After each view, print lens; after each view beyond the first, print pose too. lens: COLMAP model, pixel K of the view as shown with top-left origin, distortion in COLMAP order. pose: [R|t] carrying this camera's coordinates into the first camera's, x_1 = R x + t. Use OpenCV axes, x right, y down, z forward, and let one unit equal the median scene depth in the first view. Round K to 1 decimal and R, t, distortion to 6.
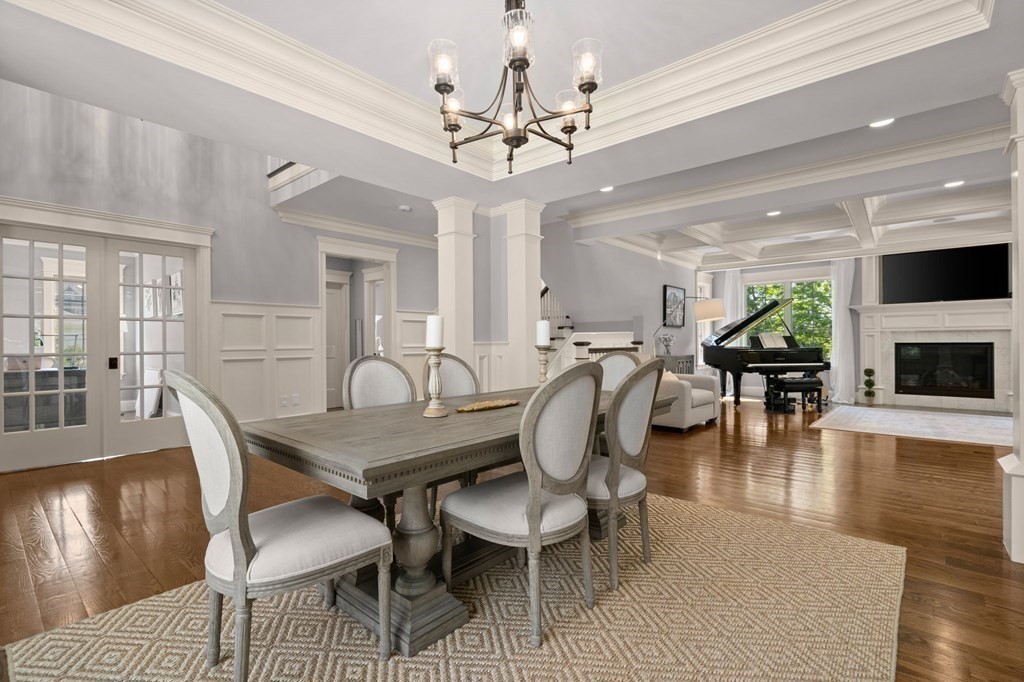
lens RADIAL K [[469.6, 0, 511.5], [0, 469.6, 341.1], [0, 0, 1]] dist [-0.000430, -0.000117]
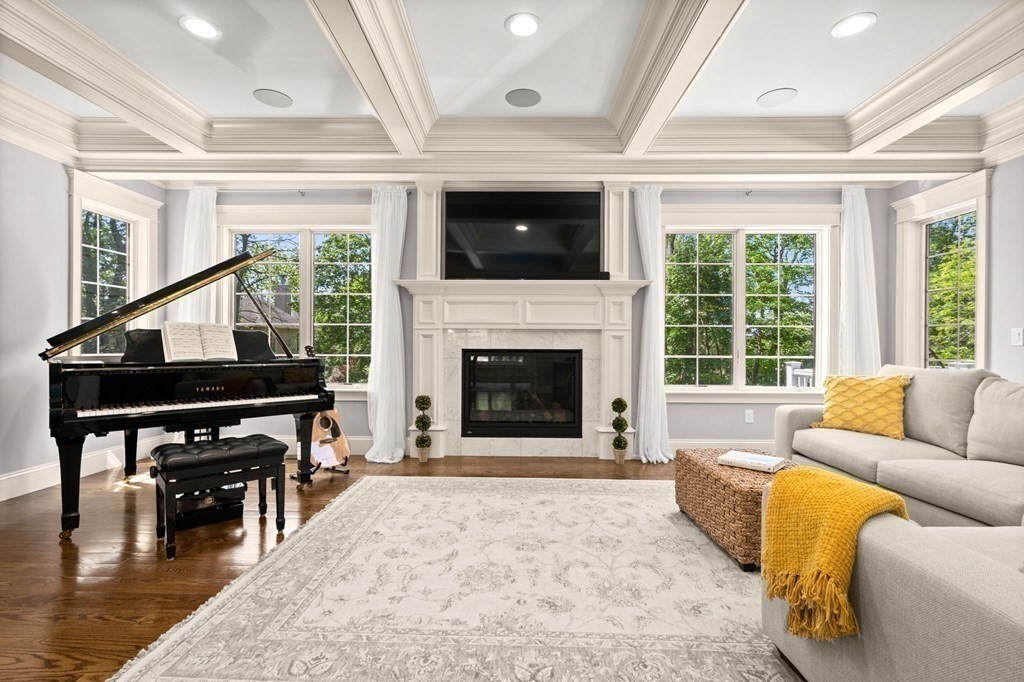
lens RADIAL K [[469.6, 0, 513.9], [0, 469.6, 344.9], [0, 0, 1]] dist [-0.000430, -0.000117]
pose [[0.768218, 0.009671, 0.640115, 0.492166], [-0.010784, 0.999940, -0.002165, -0.000614], [-0.640097, -0.005239, 0.768276, 0.511897]]
